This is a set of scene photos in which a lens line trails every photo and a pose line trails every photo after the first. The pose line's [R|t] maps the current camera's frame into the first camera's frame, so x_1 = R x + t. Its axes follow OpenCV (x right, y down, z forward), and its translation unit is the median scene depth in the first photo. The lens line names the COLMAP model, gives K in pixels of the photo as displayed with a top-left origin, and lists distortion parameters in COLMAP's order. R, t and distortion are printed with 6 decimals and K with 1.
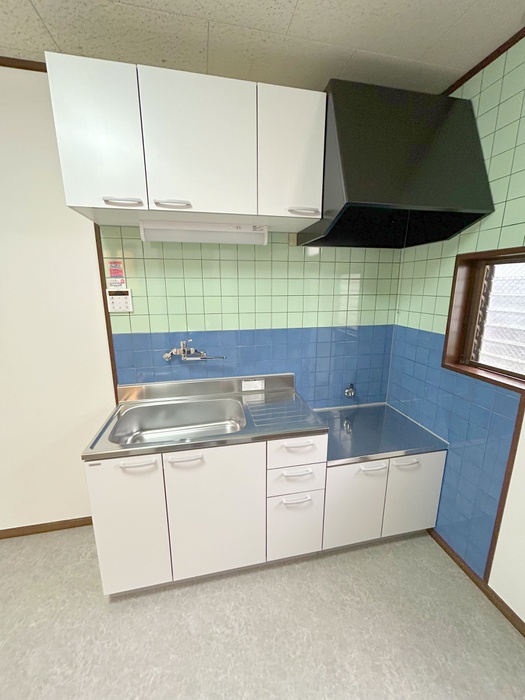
lens RADIAL K [[282.9, 0, 262.5], [0, 282.9, 350.0], [0, 0, 1]] dist [0.000672, 0.000338]
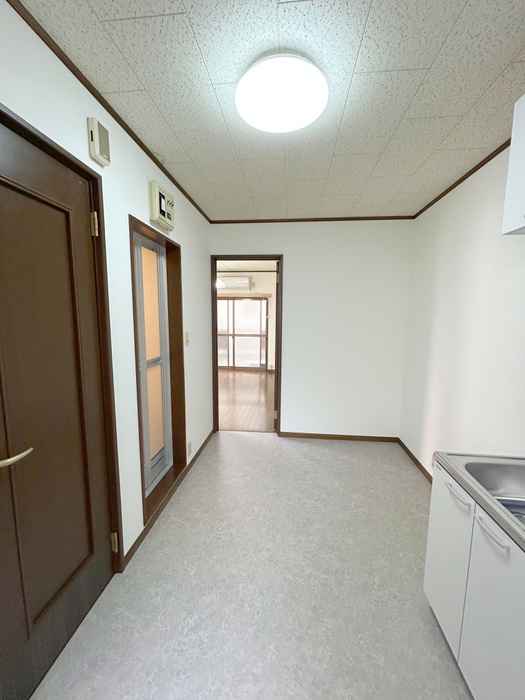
lens RADIAL K [[282.9, 0, 262.5], [0, 282.9, 350.0], [0, 0, 1]] dist [0.000672, 0.000338]
pose [[-0.315816, 0.118337, -0.941412, 0.482776], [-0.214168, 0.957695, 0.192231, -0.079047], [0.924333, 0.262330, -0.277111, 0.430826]]
